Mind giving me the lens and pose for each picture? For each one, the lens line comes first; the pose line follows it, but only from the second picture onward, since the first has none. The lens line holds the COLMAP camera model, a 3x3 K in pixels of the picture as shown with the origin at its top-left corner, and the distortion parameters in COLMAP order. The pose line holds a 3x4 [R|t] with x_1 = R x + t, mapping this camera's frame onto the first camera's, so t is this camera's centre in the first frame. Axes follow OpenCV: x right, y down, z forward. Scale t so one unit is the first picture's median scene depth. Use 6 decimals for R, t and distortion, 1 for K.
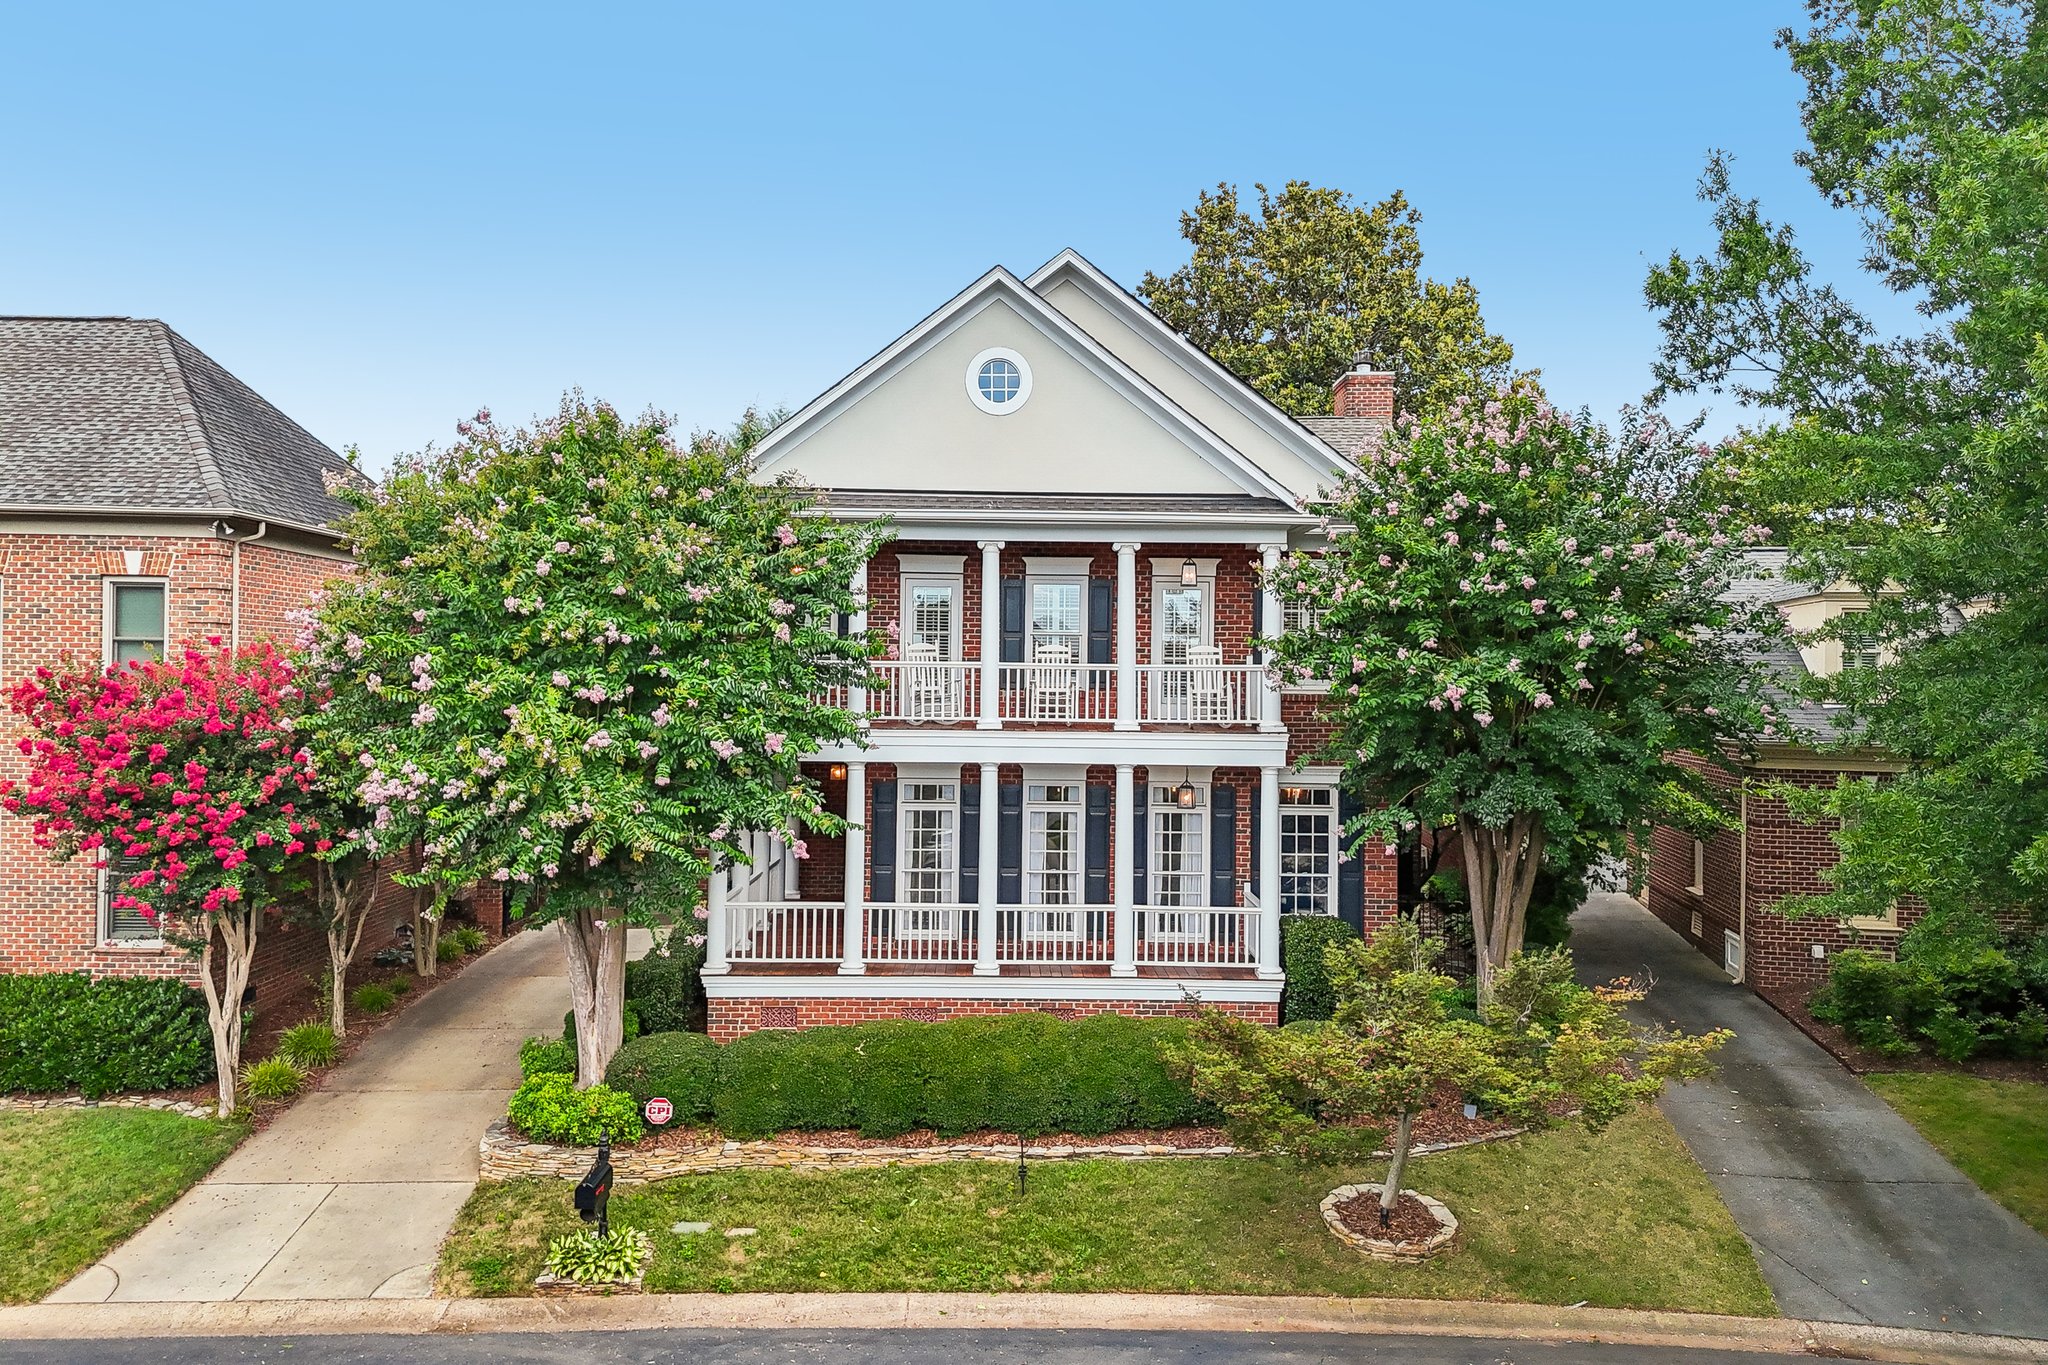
lens RADIAL K [[1504.7, 0, 1028.6], [0, 1504.7, 681.6], [0, 0, 1]] dist [0.058337, -0.047229]
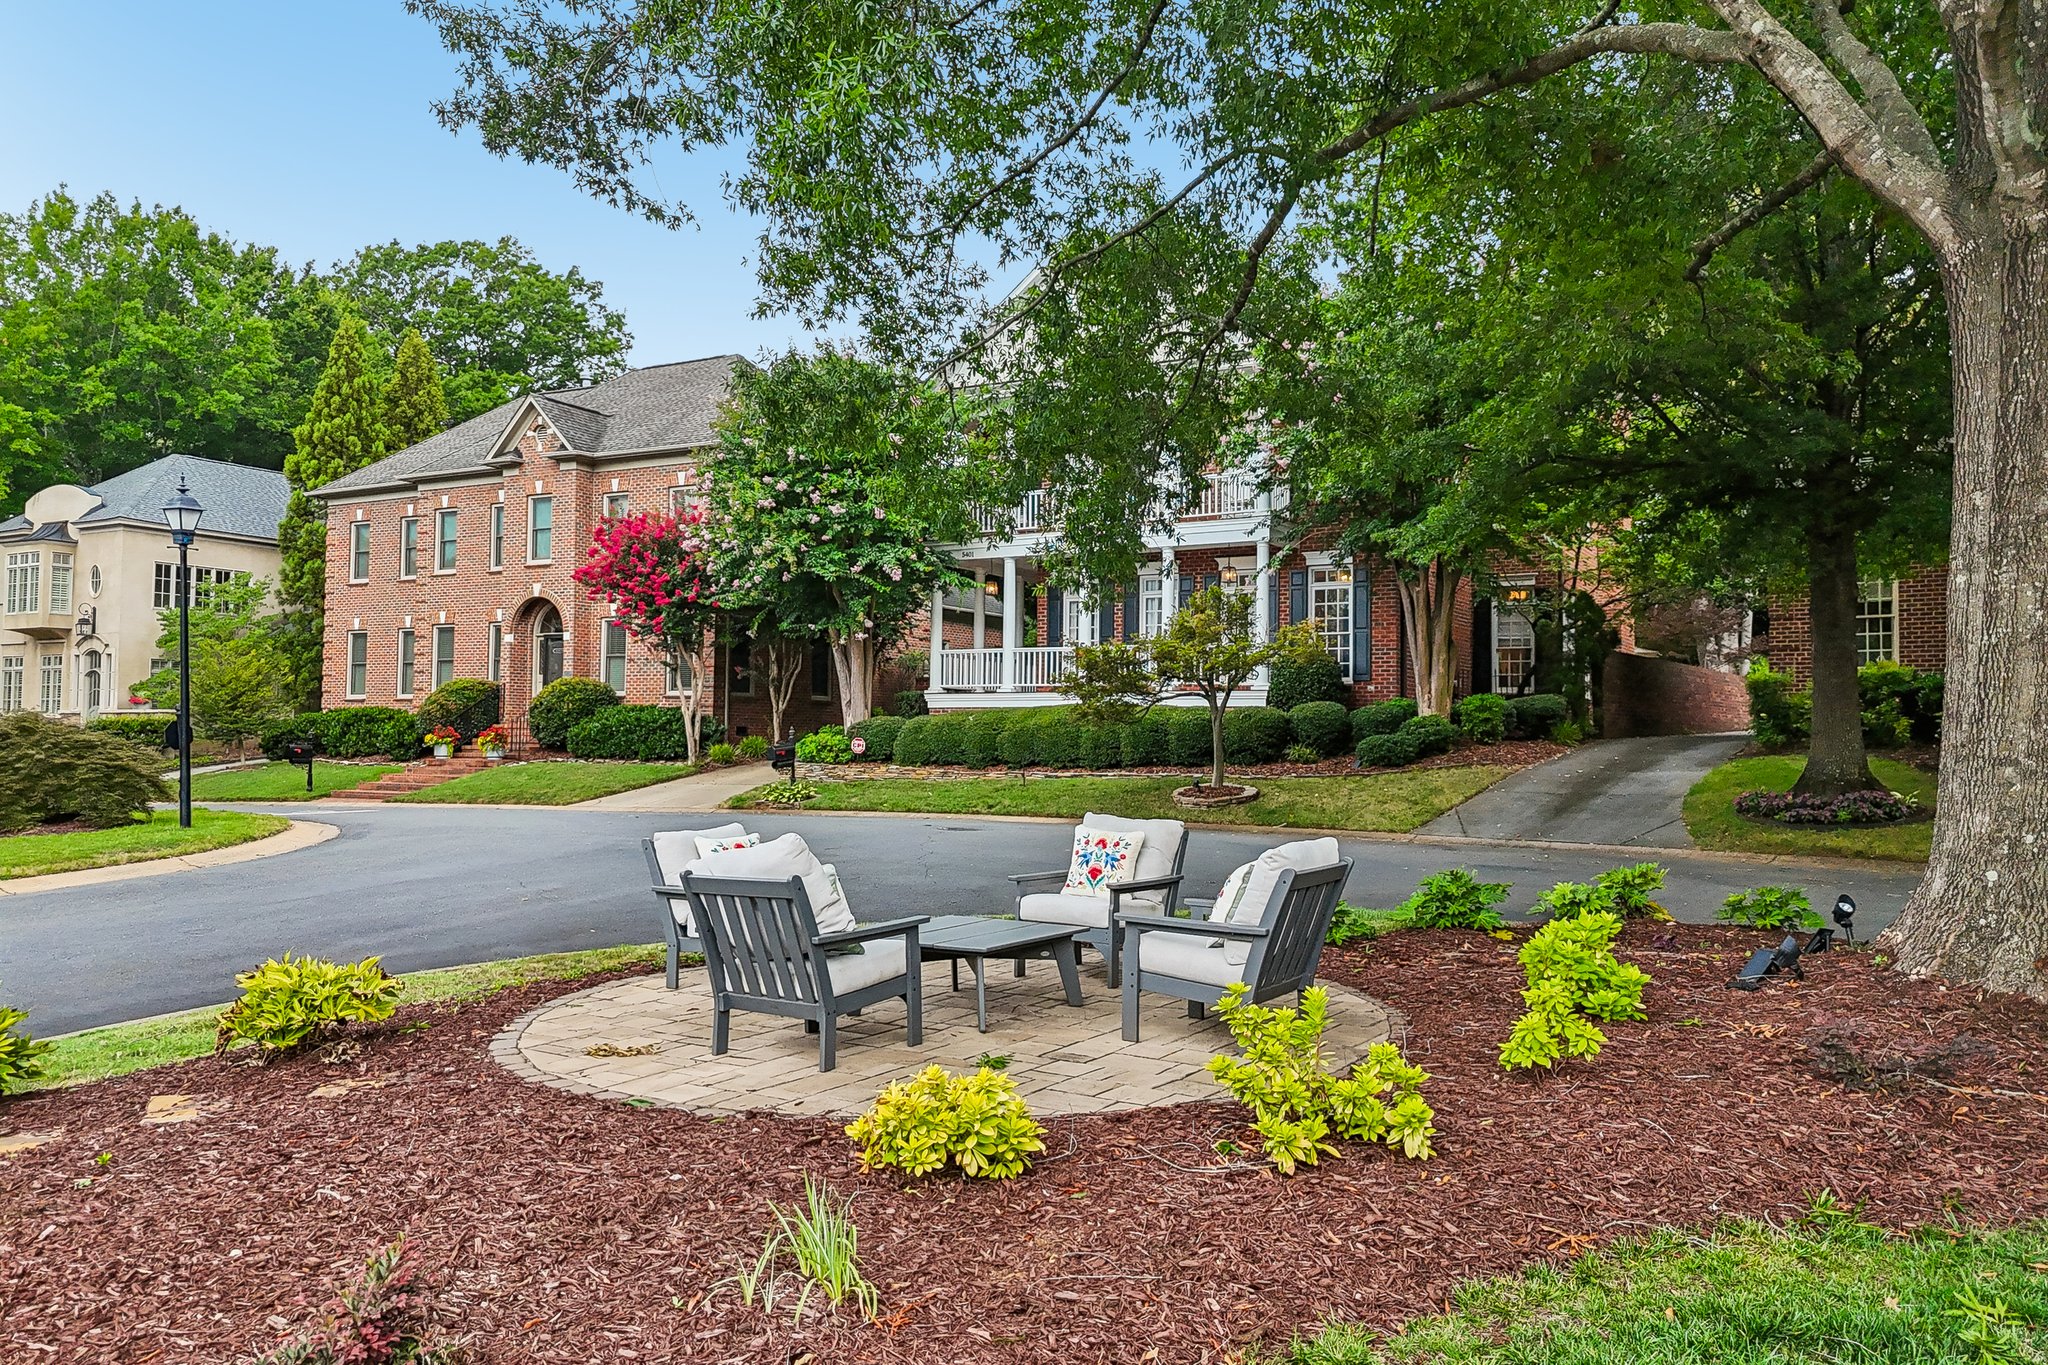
lens RADIAL K [[1504.7, 0, 1036.1], [0, 1504.7, 681.5], [0, 0, 1]] dist [0.058337, -0.047229]
pose [[0.863528, -0.024811, -0.503691, 0.739238], [0.002087, 0.998956, -0.045630, 0.271512], [0.504297, 0.038351, 0.862678, -0.342267]]
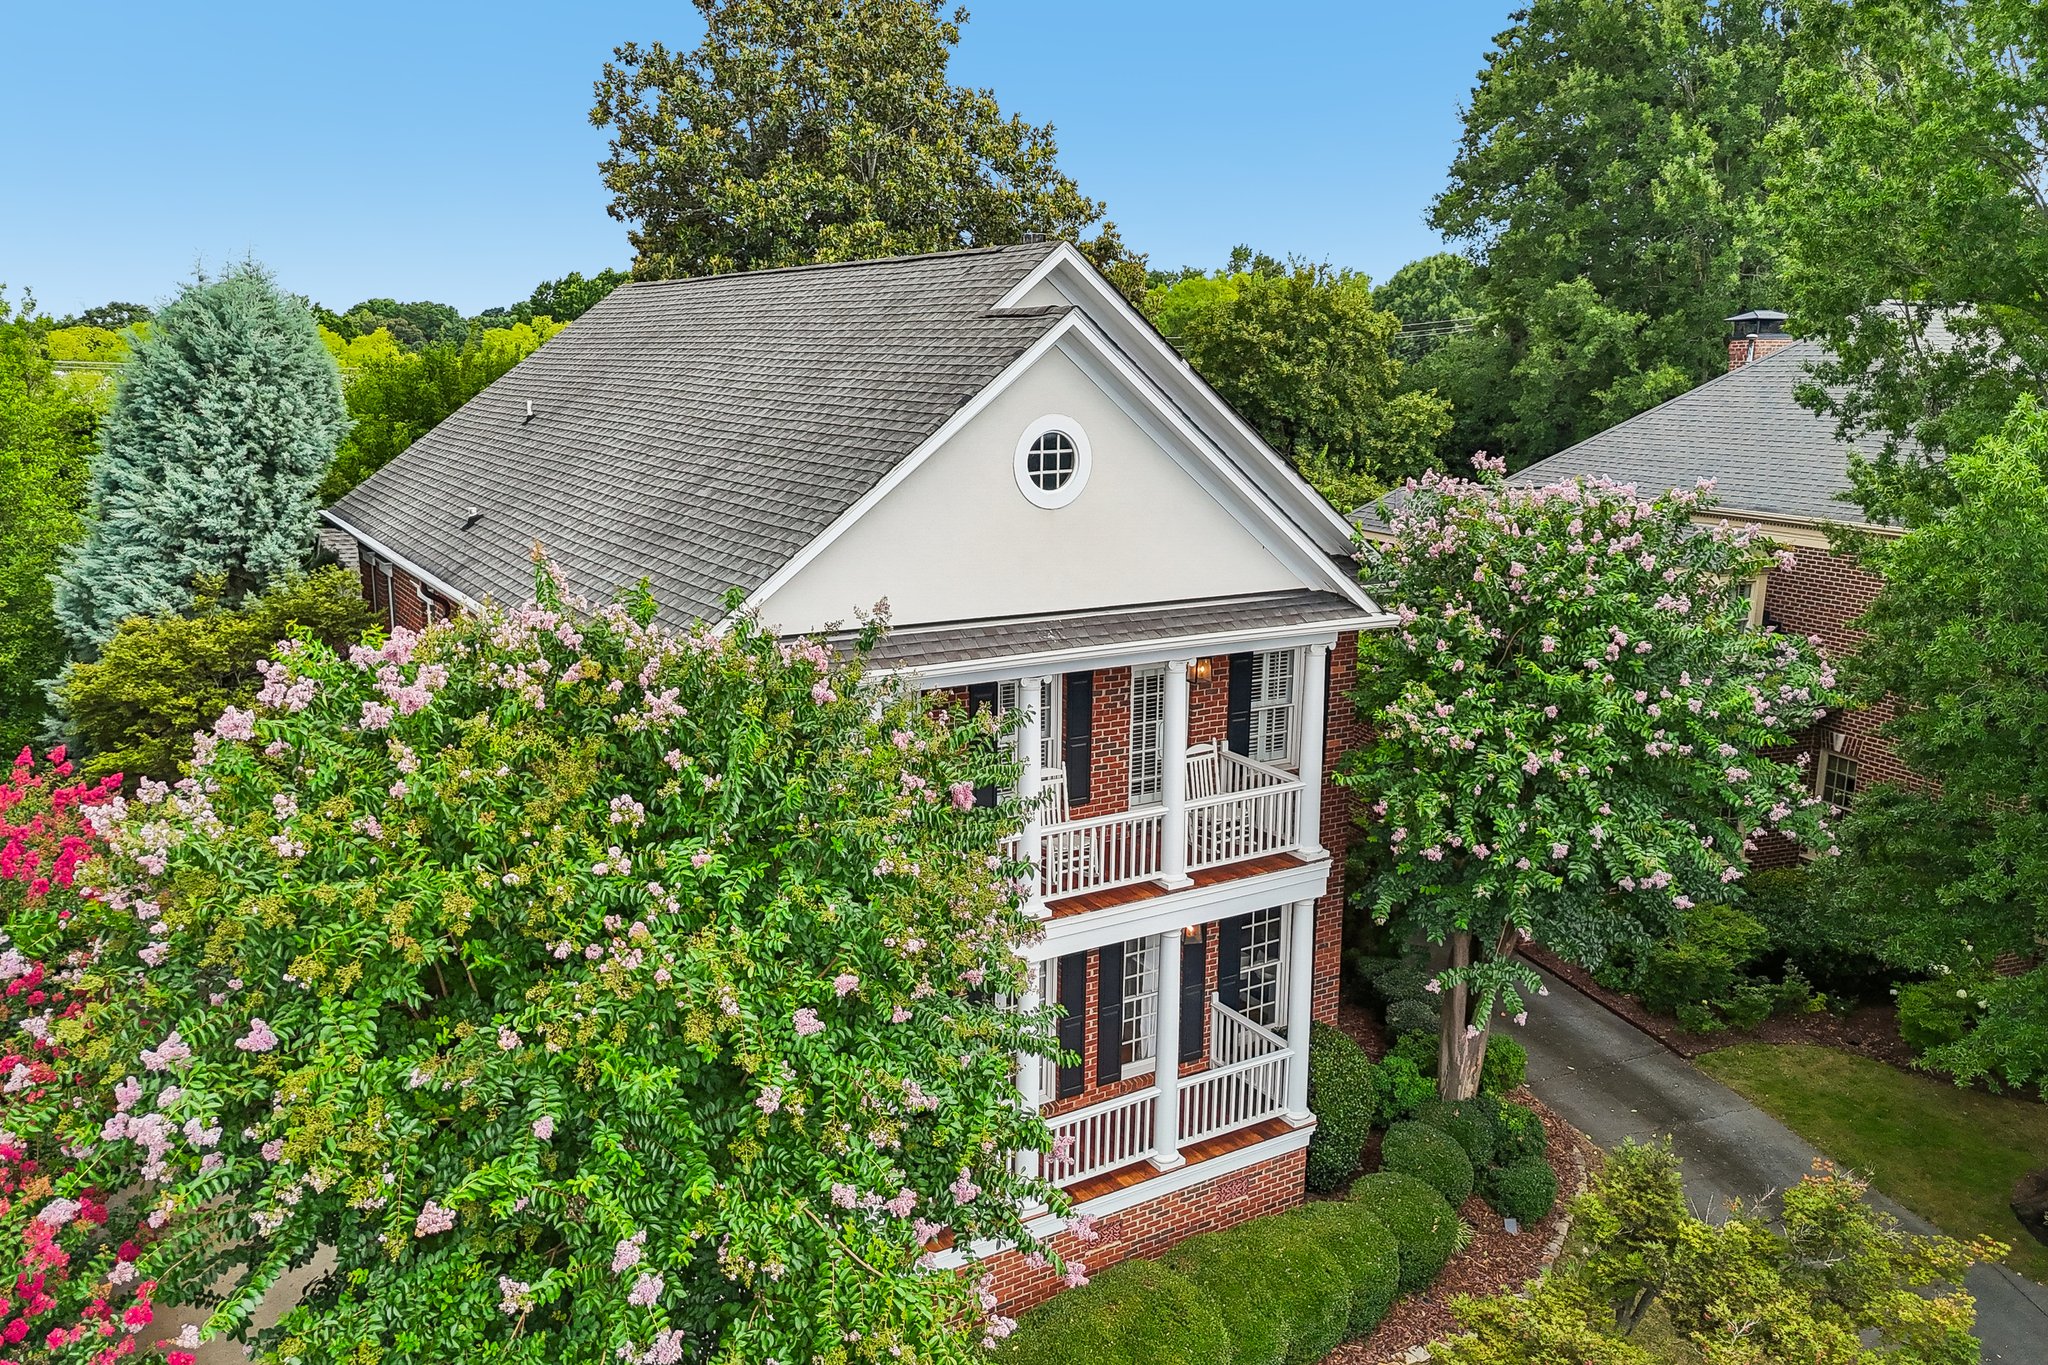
lens RADIAL K [[1504.7, 0, 1019.8], [0, 1504.7, 668.0], [0, 0, 1]] dist [0.058337, -0.047229]
pose [[0.854322, -0.106838, 0.508645, -0.438030], [-0.002362, 0.977837, 0.209356, -0.271629], [-0.519739, -0.180059, 0.835135, 0.418249]]
